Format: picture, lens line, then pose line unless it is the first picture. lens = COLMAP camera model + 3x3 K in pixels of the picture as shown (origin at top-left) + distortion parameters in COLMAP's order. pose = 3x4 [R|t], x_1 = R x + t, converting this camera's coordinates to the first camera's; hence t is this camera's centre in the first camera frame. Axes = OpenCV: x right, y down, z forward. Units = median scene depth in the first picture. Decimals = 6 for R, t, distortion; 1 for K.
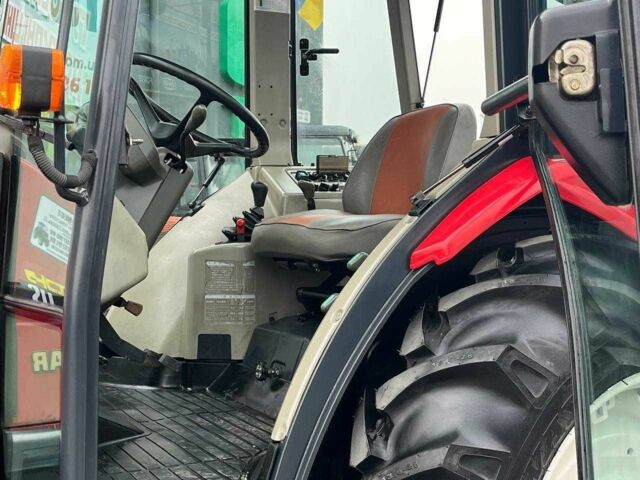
lens RADIAL K [[889.7, 0, 324.0], [0, 889.7, 239.3], [0, 0, 1]] dist [0.037923, 0.000000]
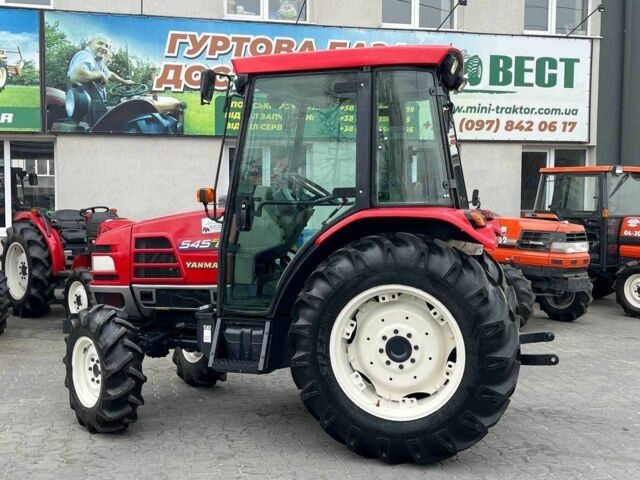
lens RADIAL K [[745.9, 0, 319.1], [0, 745.9, 234.7], [0, 0, 1]] dist [0.059275, 0.000000]
pose [[0.717258, 0.042163, -0.695531, 1.358655], [-0.036423, 0.999072, 0.023004, -0.042825], [0.695856, 0.008833, 0.718127, -0.650020]]
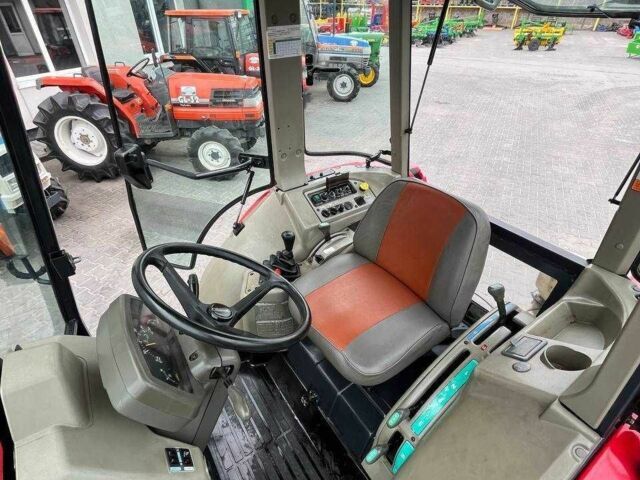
lens RADIAL K [[343.8, 0, 317.3], [0, 343.8, 238.6], [0, 0, 1]] dist [0.001018, -0.000452]
pose [[0.997004, -0.052035, 0.057235, -0.062832], [0.013243, 0.843814, 0.536472, -0.331869], [-0.076211, -0.534107, 0.841975, 0.614105]]
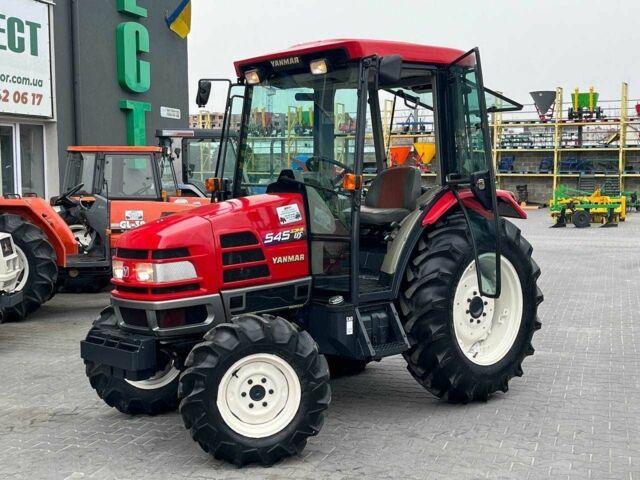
lens RADIAL K [[887.5, 0, 320.3], [0, 887.5, 252.7], [0, 0, 1]] dist [0.032776, 0.000000]
pose [[0.971023, -0.028255, 0.237310, -0.770329], [0.017068, 0.998650, 0.049064, -0.023188], [-0.238376, -0.043592, 0.970194, -1.579729]]
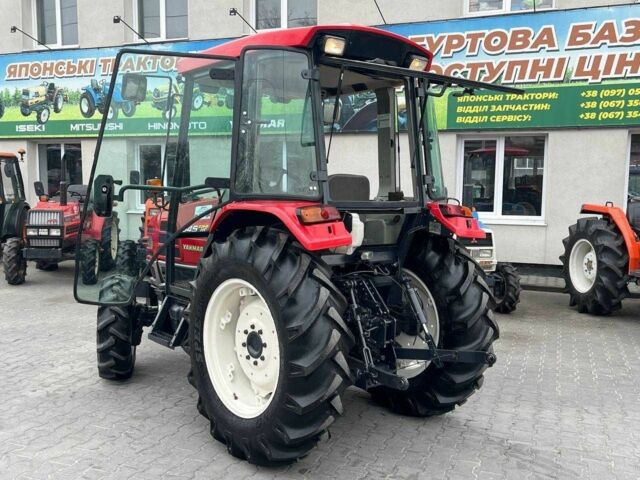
lens RADIAL K [[654.2, 0, 324.1], [0, 654.2, 240.6], [0, 0, 1]] dist [0.019418, 0.000000]
pose [[0.194979, 0.090191, -0.976652, 1.760963], [-0.054342, 0.995227, 0.081057, -0.109557], [0.979301, 0.037269, 0.198950, 0.618423]]
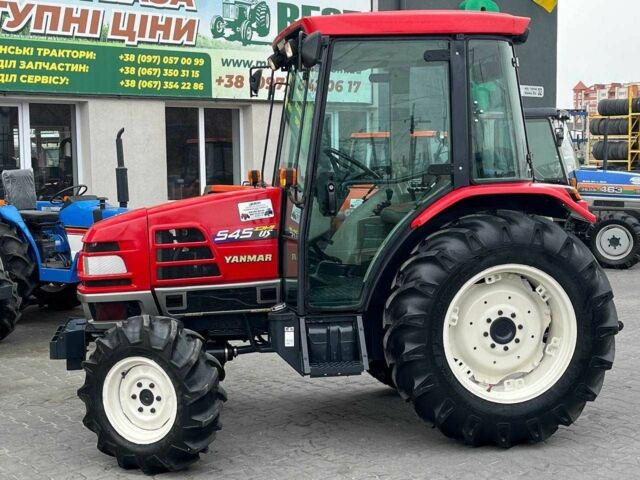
lens RADIAL K [[915.5, 0, 317.9], [0, 915.5, 239.3], [0, 0, 1]] dist [0.077236, 0.000000]
pose [[0.950668, 0.015245, -0.309834, 0.509113], [-0.000244, 0.998828, 0.048398, -0.048258], [0.310209, -0.045935, 0.949558, -1.370943]]
